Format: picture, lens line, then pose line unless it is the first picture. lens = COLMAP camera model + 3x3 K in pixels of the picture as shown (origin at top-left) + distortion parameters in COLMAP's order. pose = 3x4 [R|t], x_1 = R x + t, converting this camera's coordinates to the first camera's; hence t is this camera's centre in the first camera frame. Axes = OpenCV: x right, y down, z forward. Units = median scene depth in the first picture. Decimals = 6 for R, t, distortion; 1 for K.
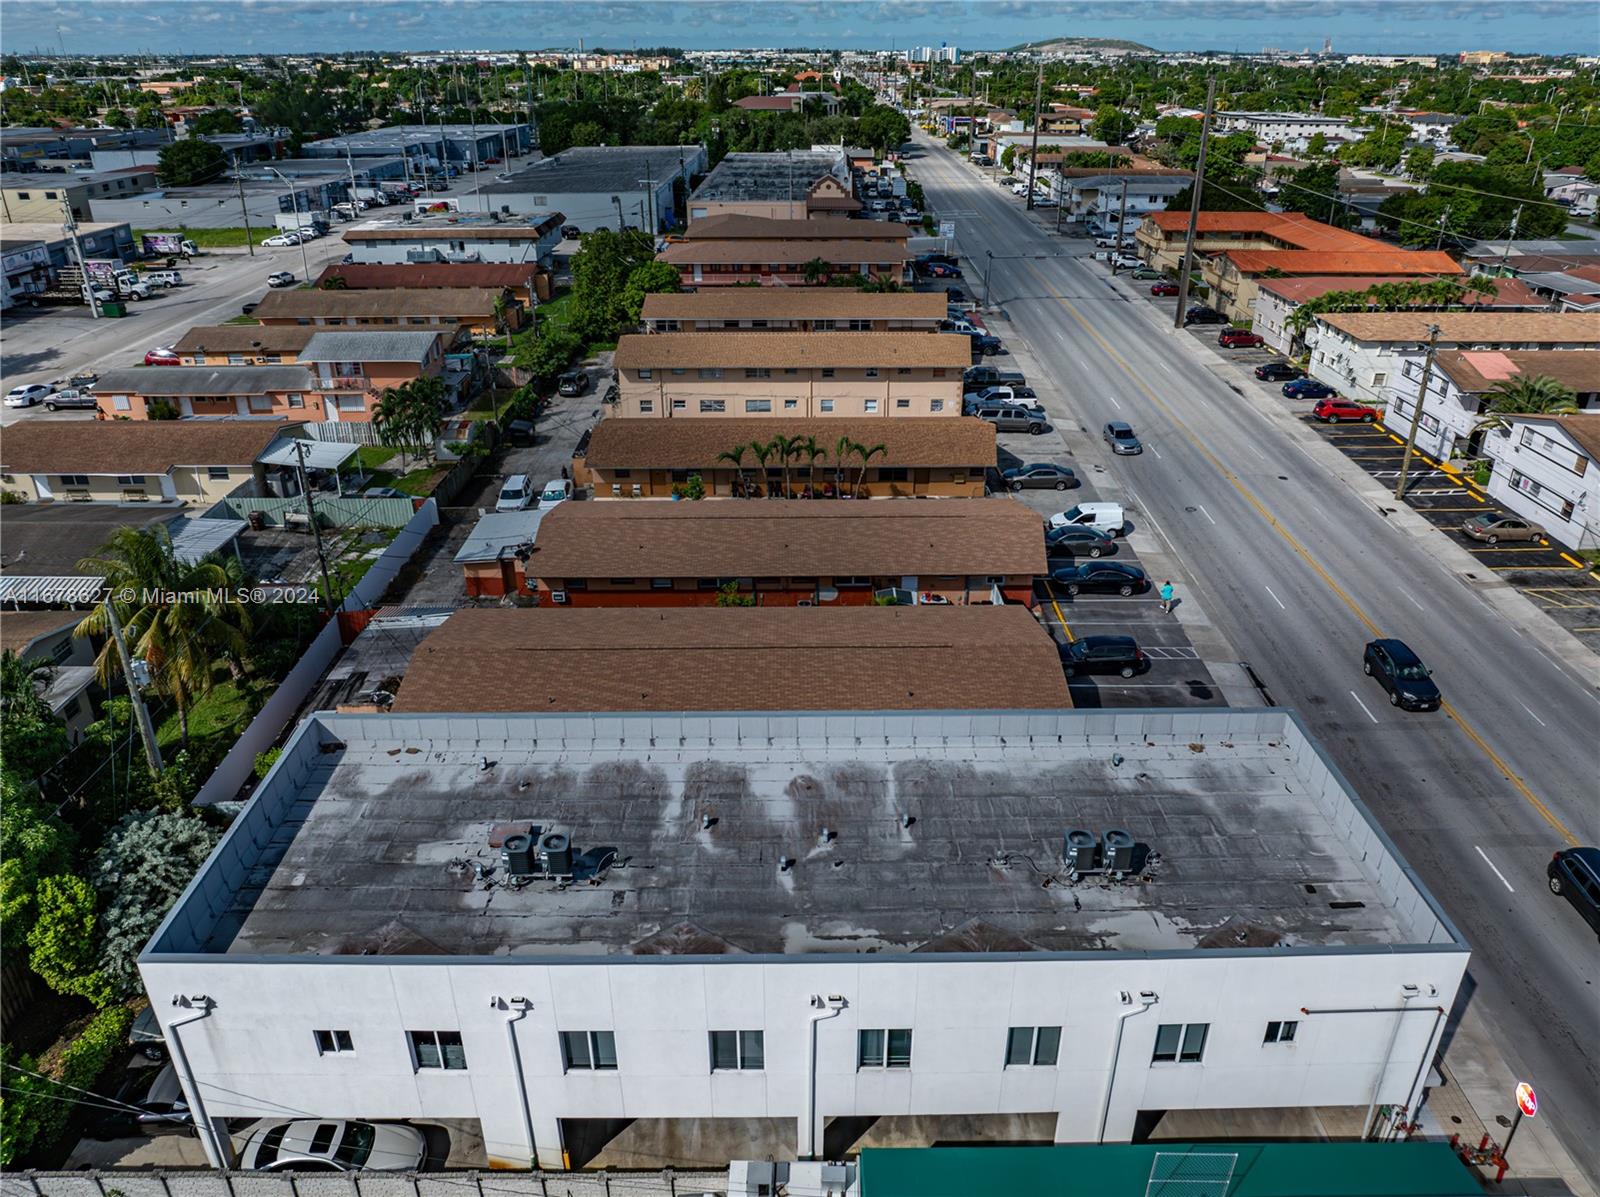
lens RADIAL K [[1122.6, 0, 809.3], [0, 1122.6, 593.9], [0, 0, 1]] dist [-0.040606, 0.006696]
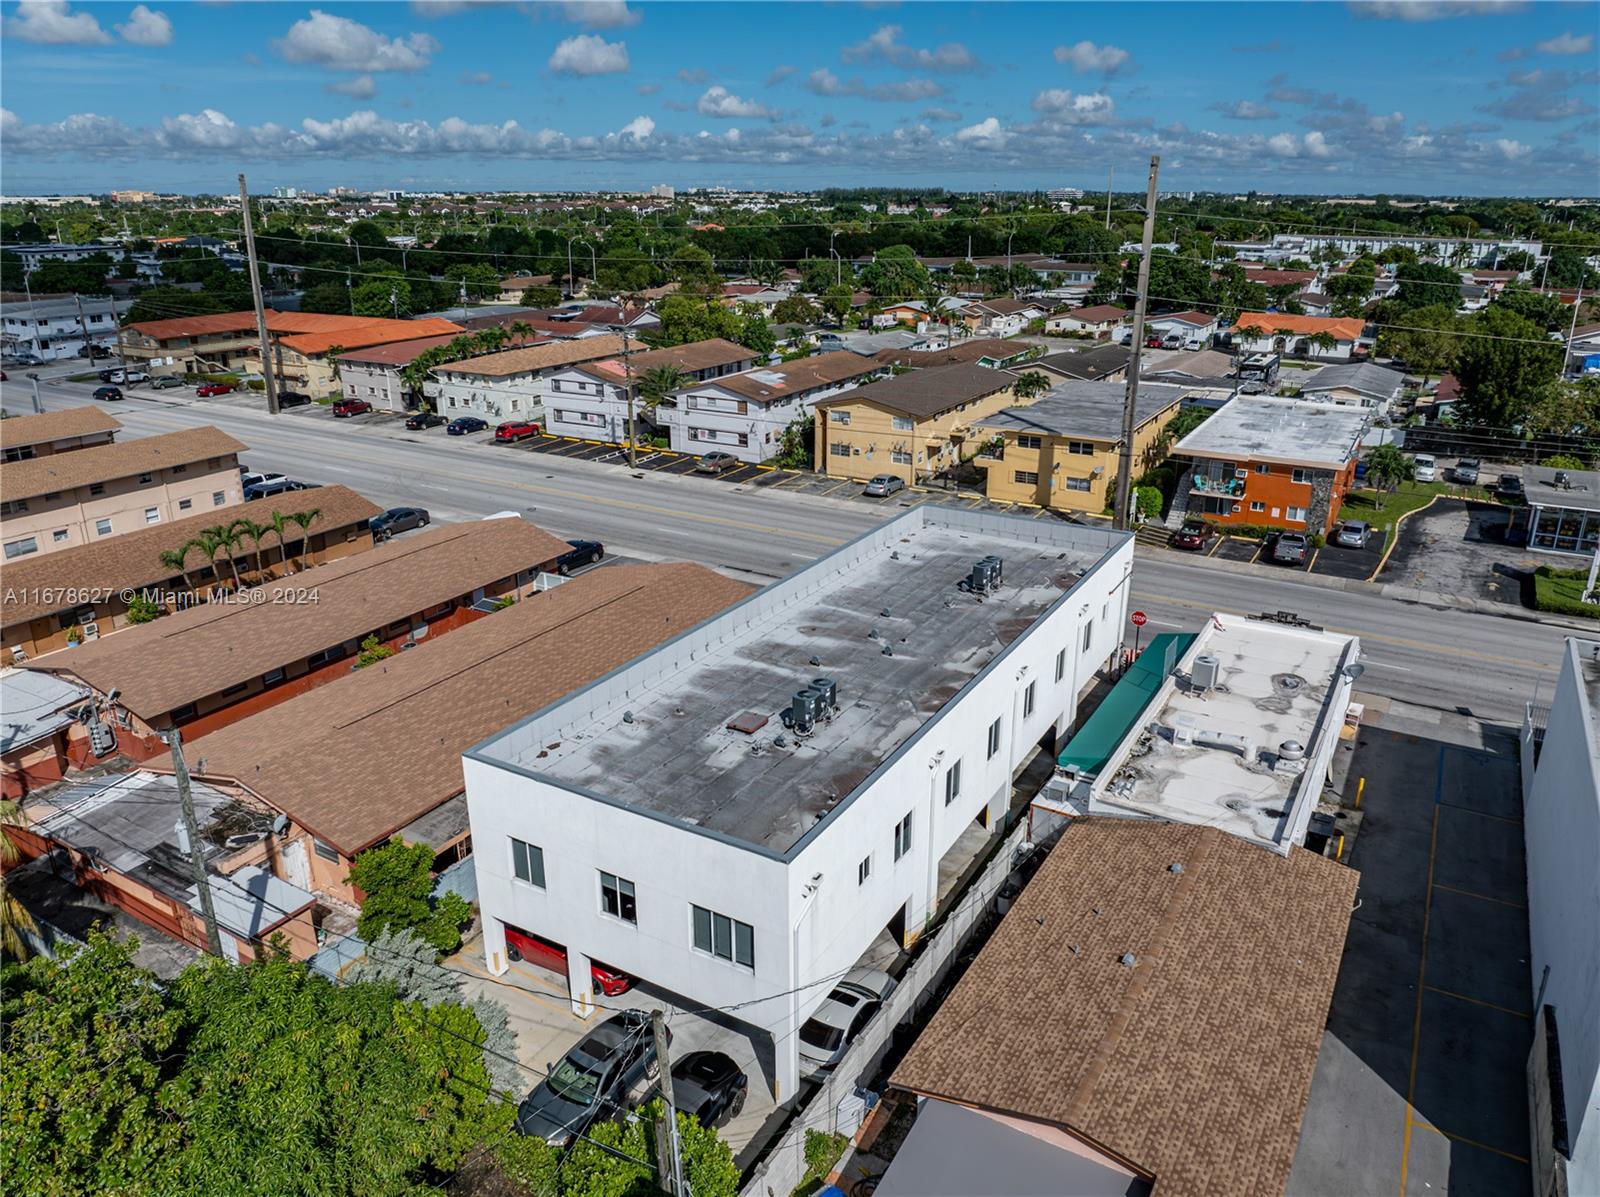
lens RADIAL K [[1122.6, 0, 809.2], [0, 1122.6, 591.7], [0, 0, 1]] dist [-0.040606, 0.006696]
pose [[0.510528, -0.289915, 0.809513, -0.490270], [0.376546, 0.921754, 0.092641, 0.005164], [-0.773030, 0.257523, 0.579748, 0.114258]]
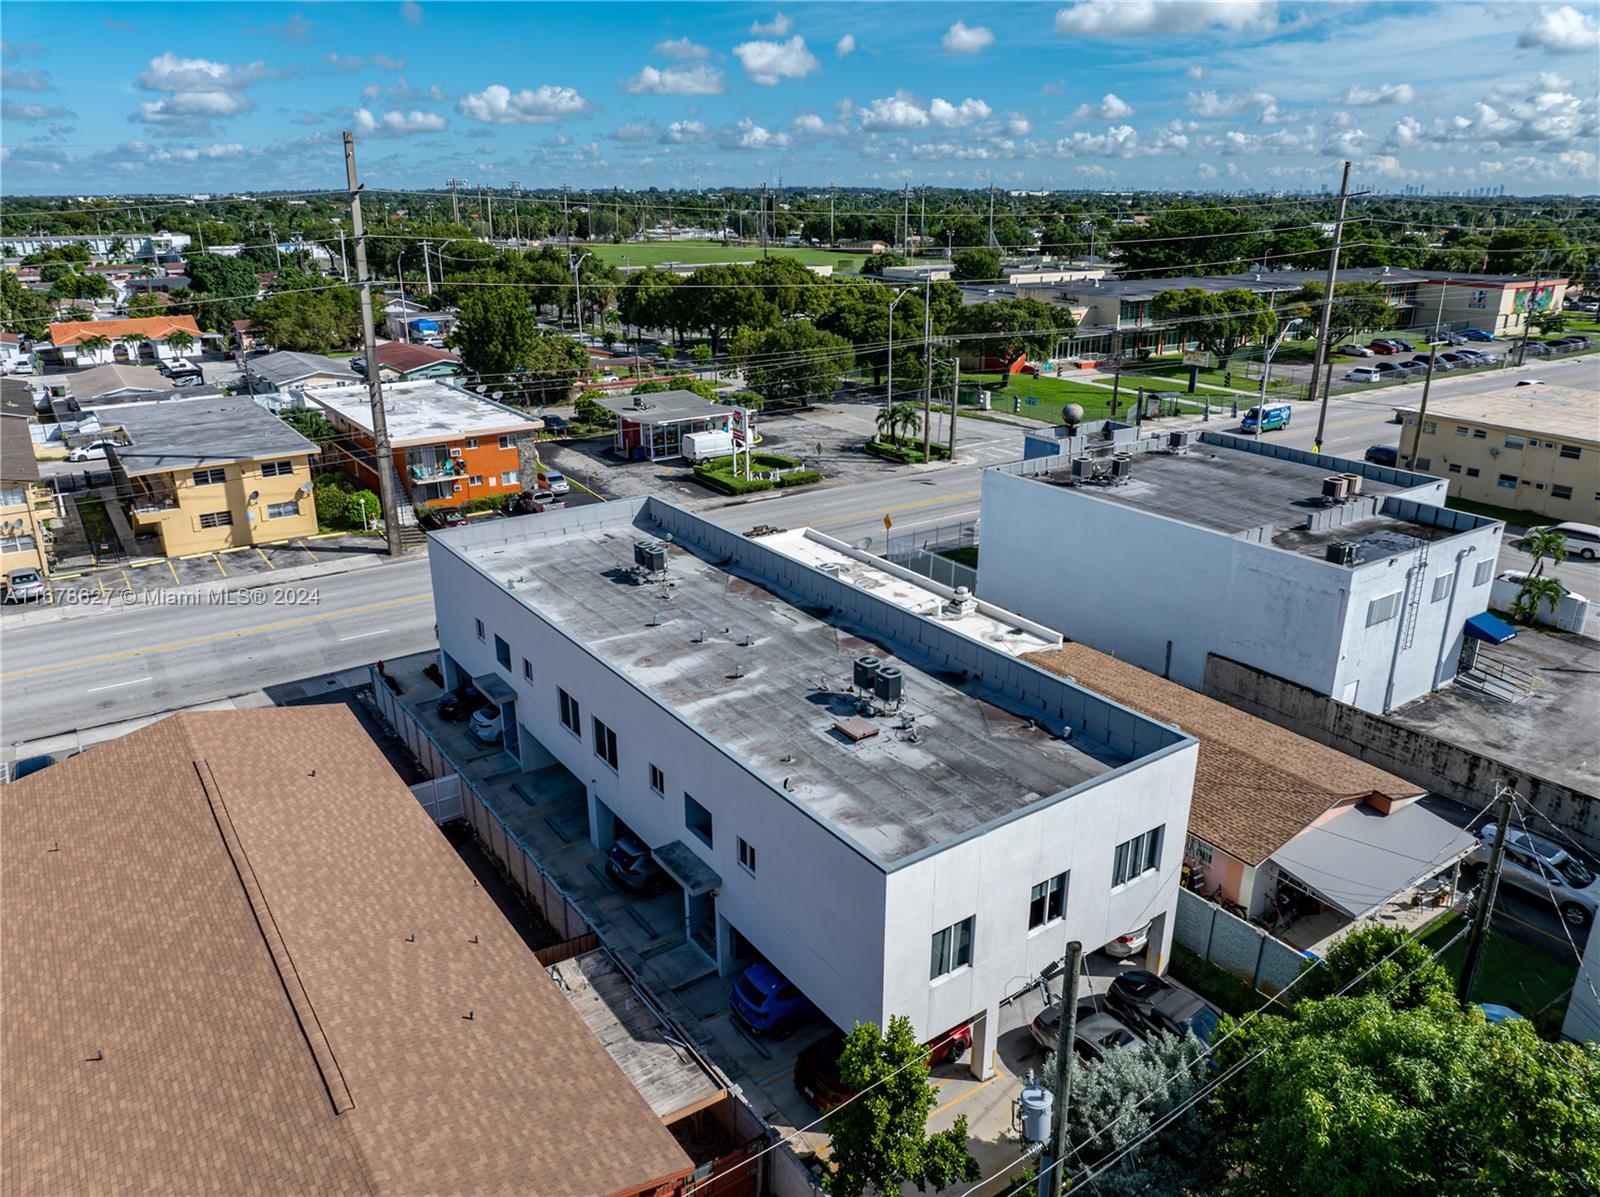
lens RADIAL K [[1122.6, 0, 805.0], [0, 1122.6, 586.4], [0, 0, 1]] dist [-0.040606, 0.006696]
pose [[-0.566864, -0.275520, 0.776372, -0.445329], [0.358918, 0.765671, 0.533784, -0.202152], [-0.741514, 0.581237, -0.335142, 0.575029]]
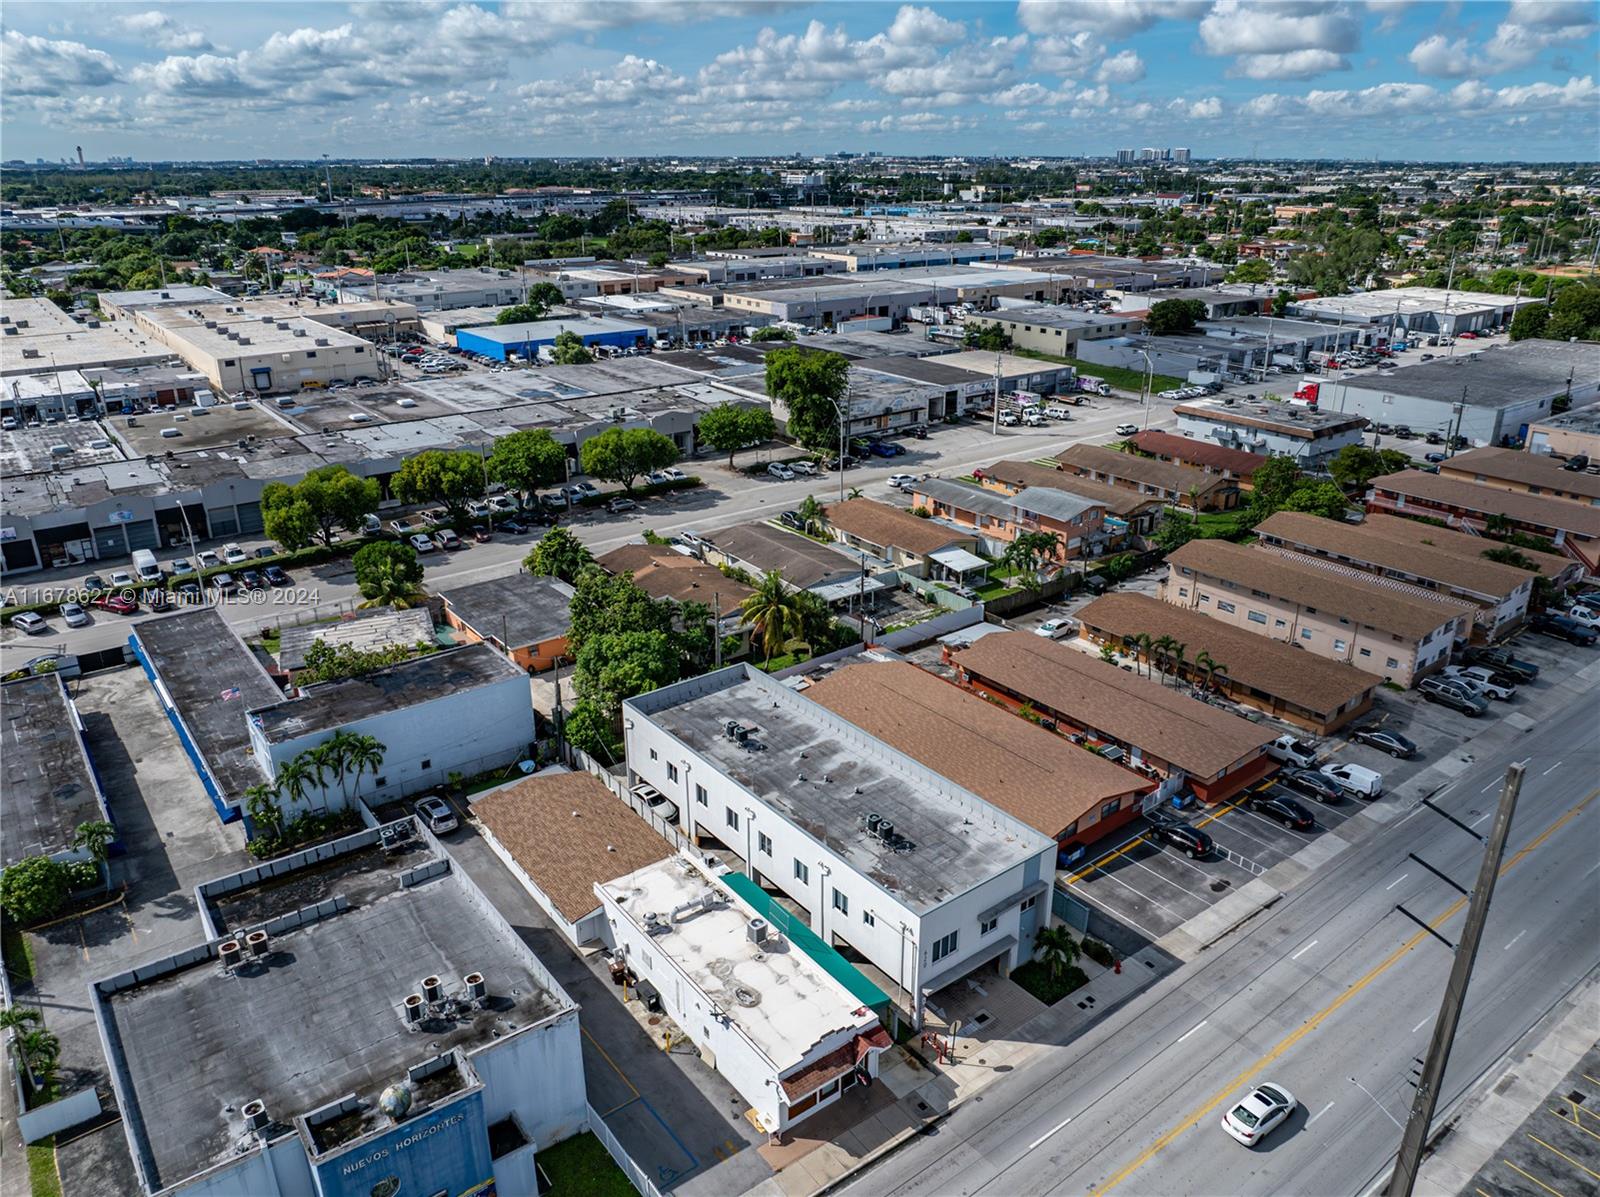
lens RADIAL K [[1122.6, 0, 806.0], [0, 1122.6, 605.2], [0, 0, 1]] dist [-0.040606, 0.006696]
pose [[0.604222, 0.296647, -0.739538, 0.700997], [-0.348719, 0.932961, 0.089322, -0.136802], [0.716457, 0.203921, 0.667162, -0.283459]]
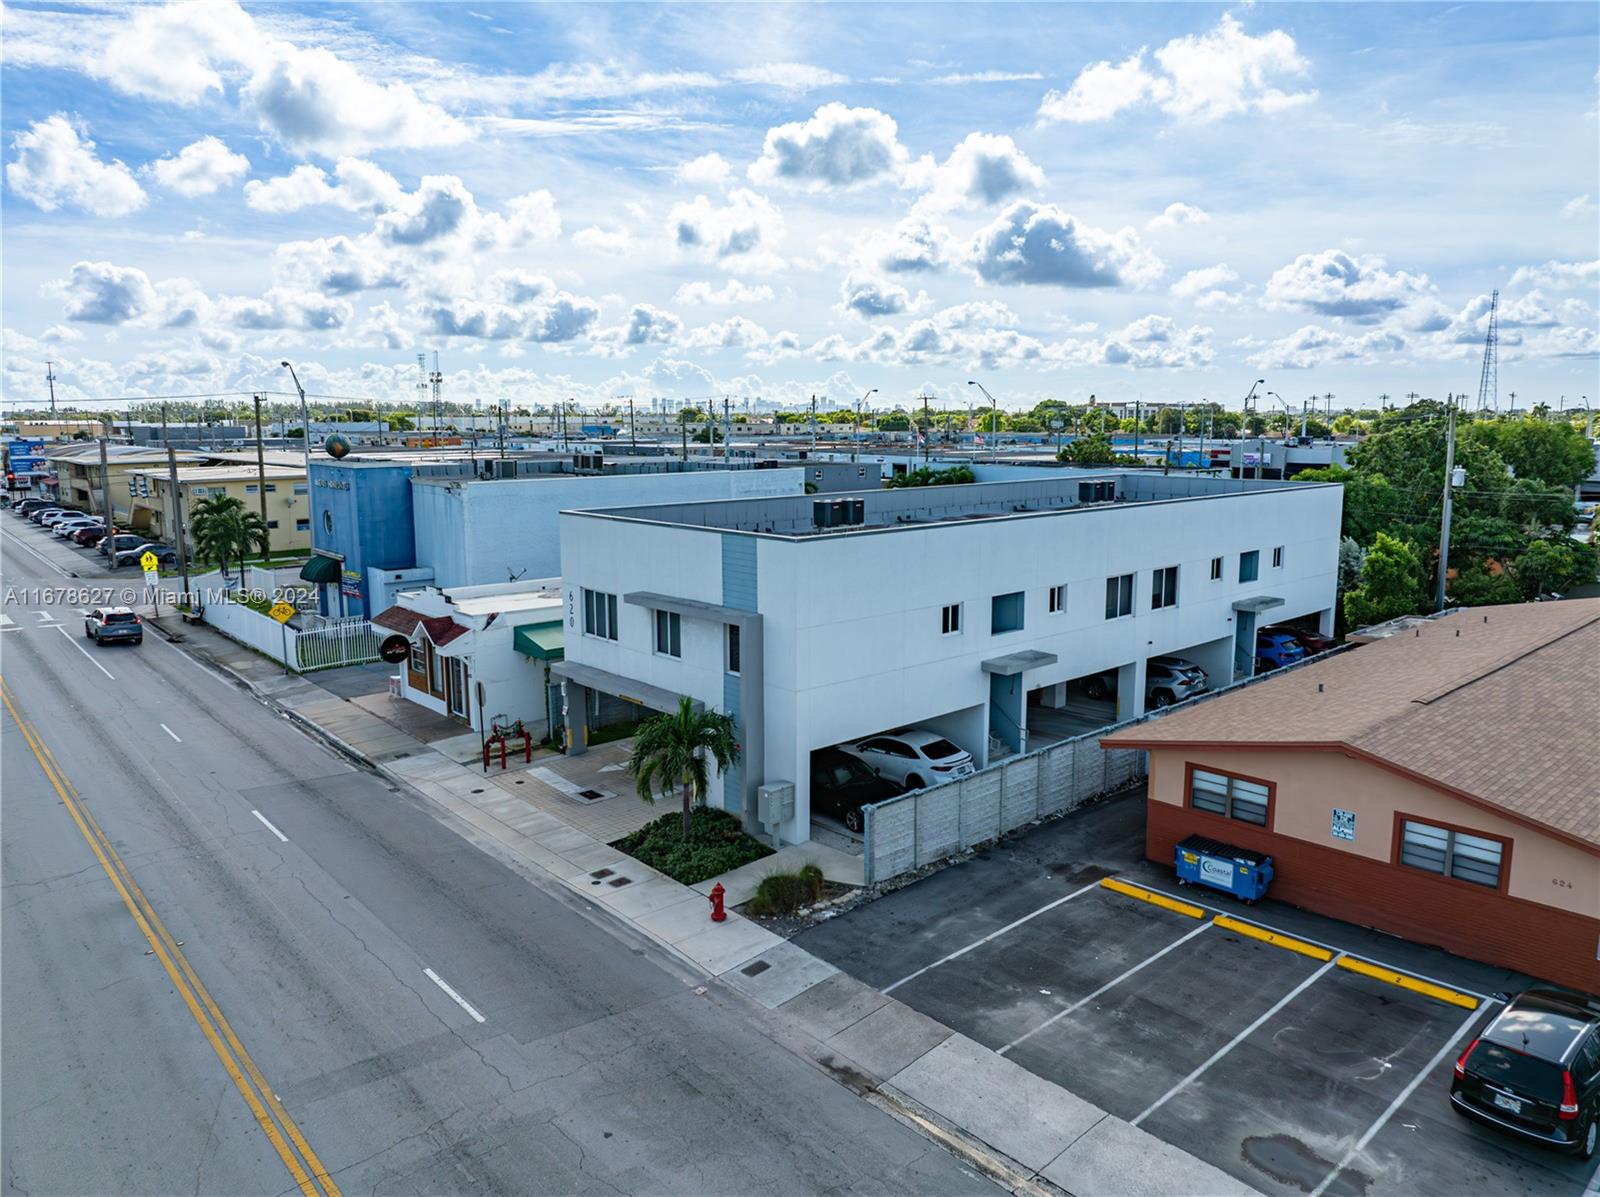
lens RADIAL K [[1122.6, 0, 809.5], [0, 1122.6, 598.5], [0, 0, 1]] dist [-0.040606, 0.006696]
pose [[-0.747569, 0.108258, -0.655303, 0.456158], [-0.289109, 0.835215, 0.467795, -0.105859], [0.597961, 0.539163, -0.593082, 0.731069]]
